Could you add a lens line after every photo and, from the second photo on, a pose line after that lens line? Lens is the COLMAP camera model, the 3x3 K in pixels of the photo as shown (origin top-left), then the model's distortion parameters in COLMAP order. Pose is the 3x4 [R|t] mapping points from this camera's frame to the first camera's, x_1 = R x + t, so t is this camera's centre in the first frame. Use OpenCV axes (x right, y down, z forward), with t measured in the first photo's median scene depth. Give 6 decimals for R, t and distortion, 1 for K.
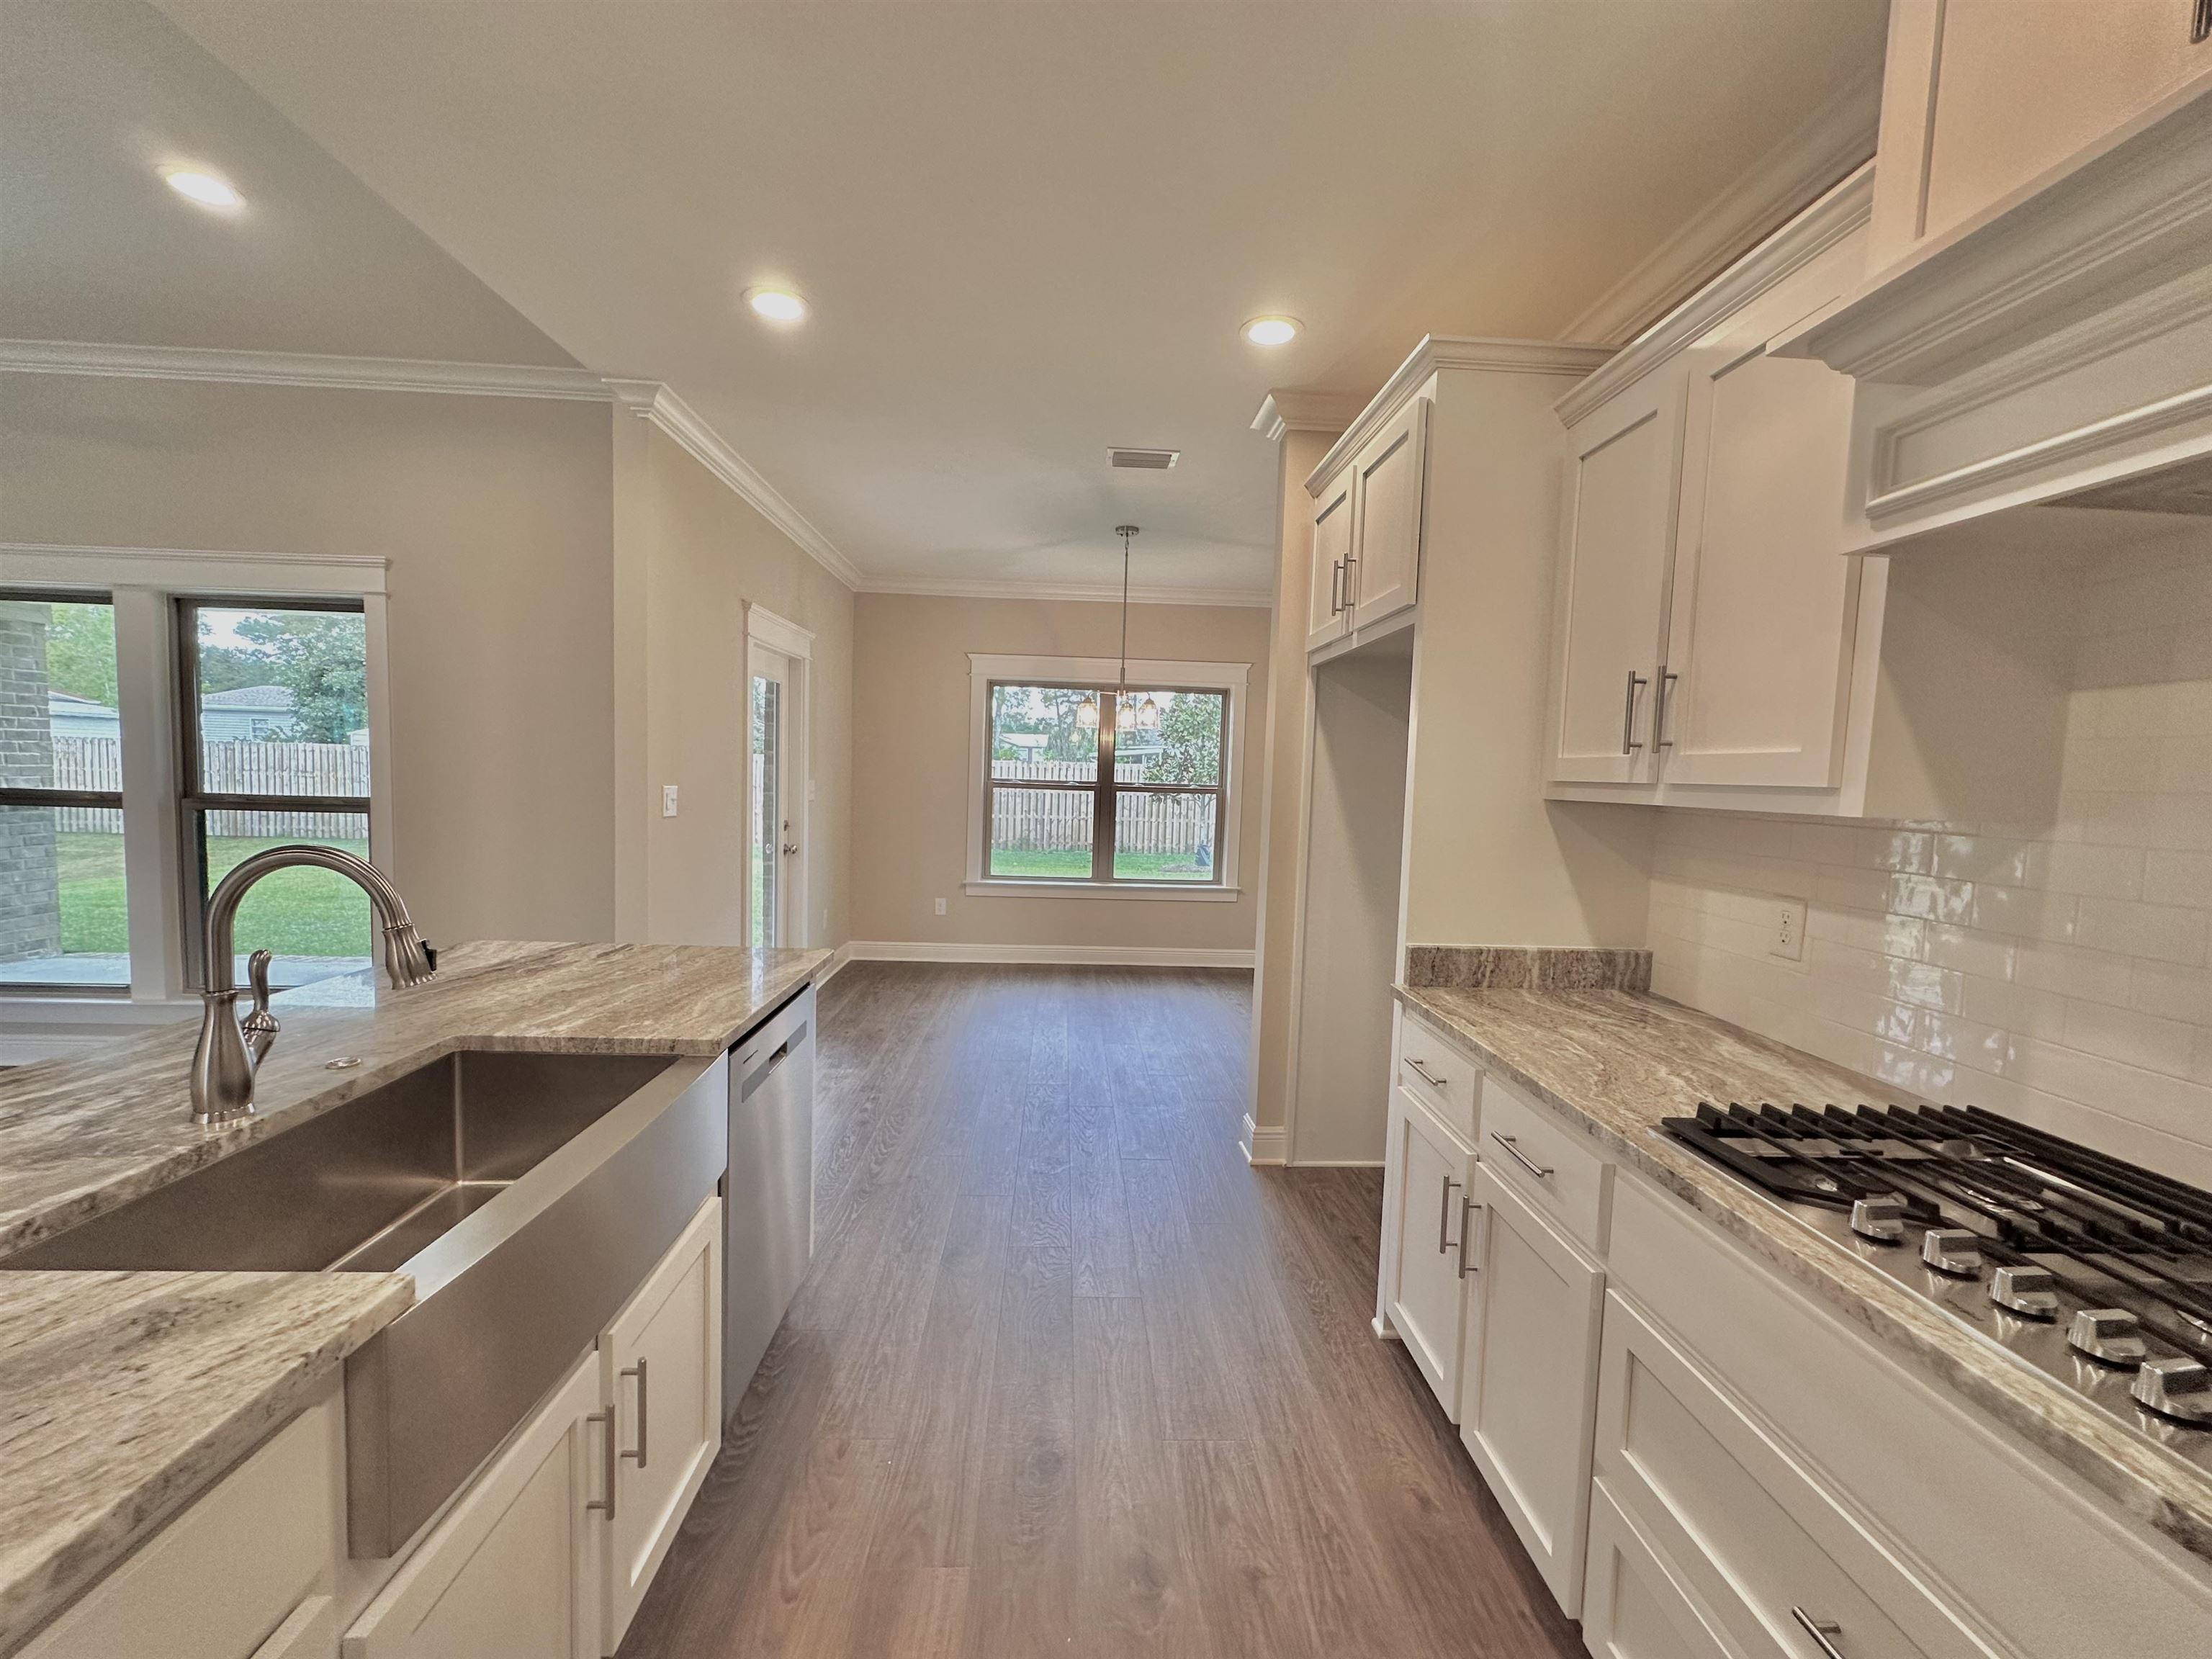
lens RADIAL K [[881.2, 0, 1110.9], [0, 881.2, 825.3], [0, 0, 1]] dist [-0.002379, 0.000661]
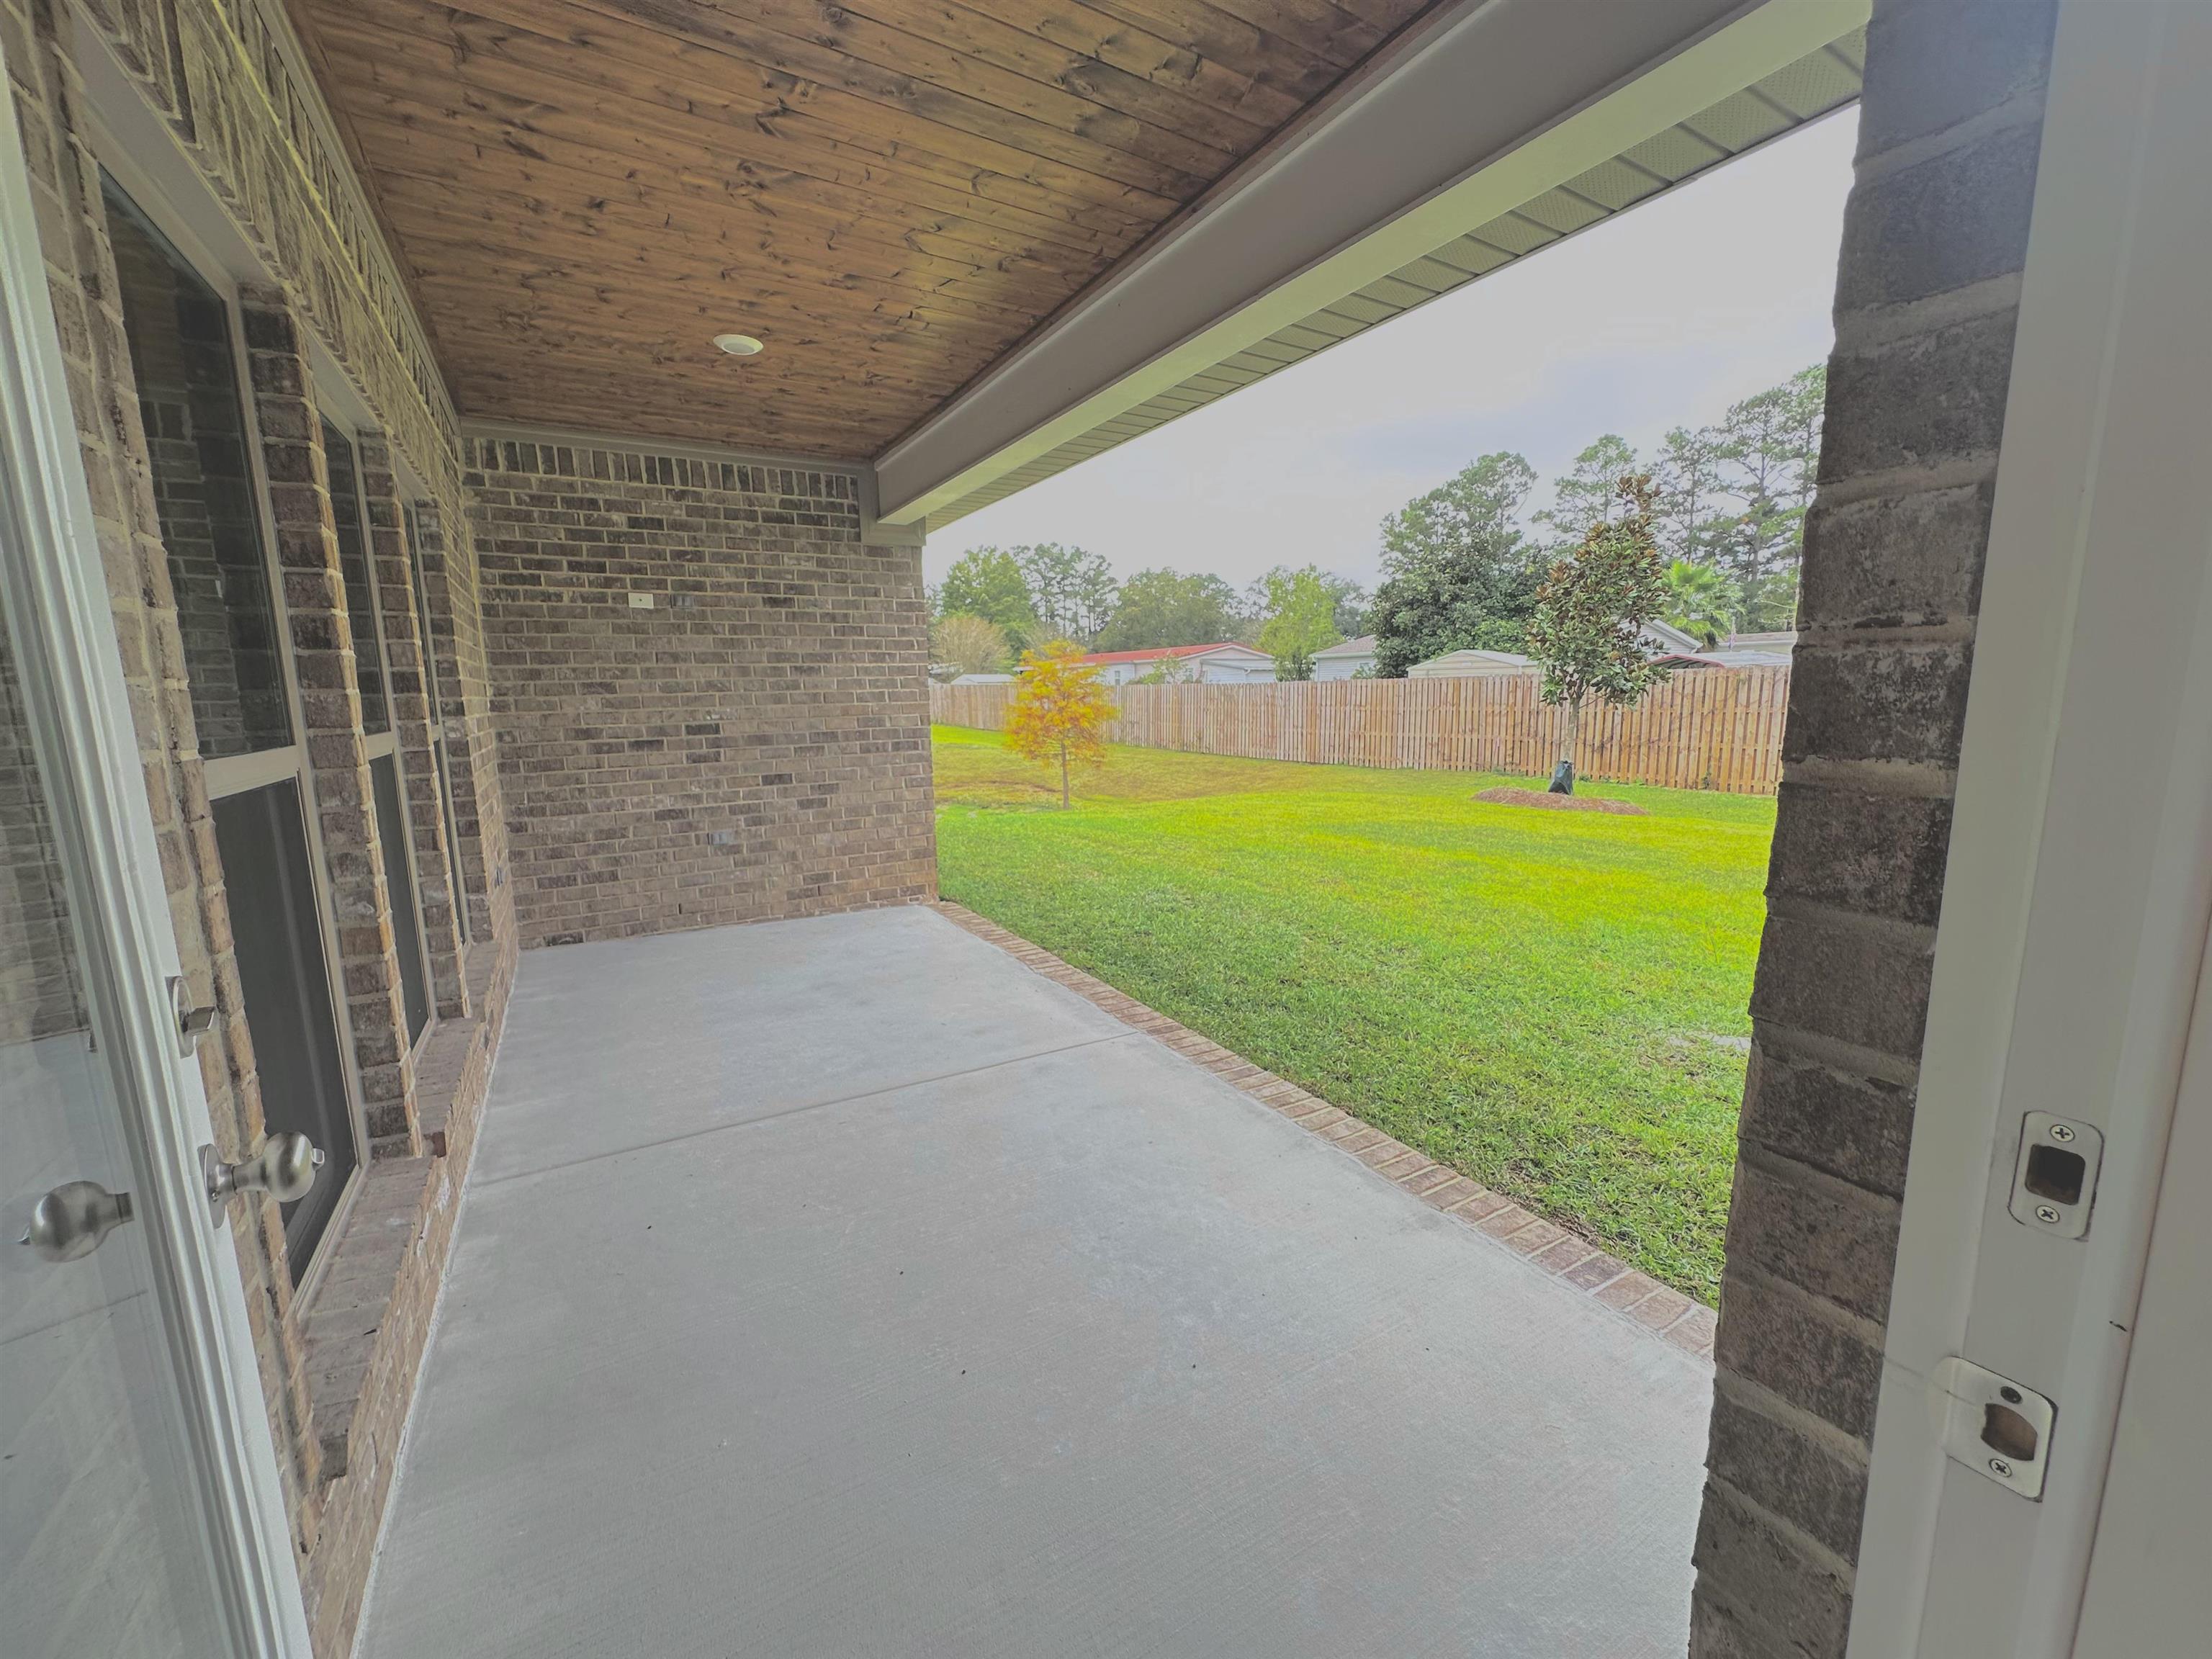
lens RADIAL K [[881.2, 0, 1095.2], [0, 881.2, 827.2], [0, 0, 1]] dist [-0.002379, 0.000661]
pose [[0.455714, 0.101609, -0.884308, -0.415085], [-0.028742, 0.994625, 0.099473, -0.049530], [0.889662, -0.019915, 0.456185, 1.070597]]
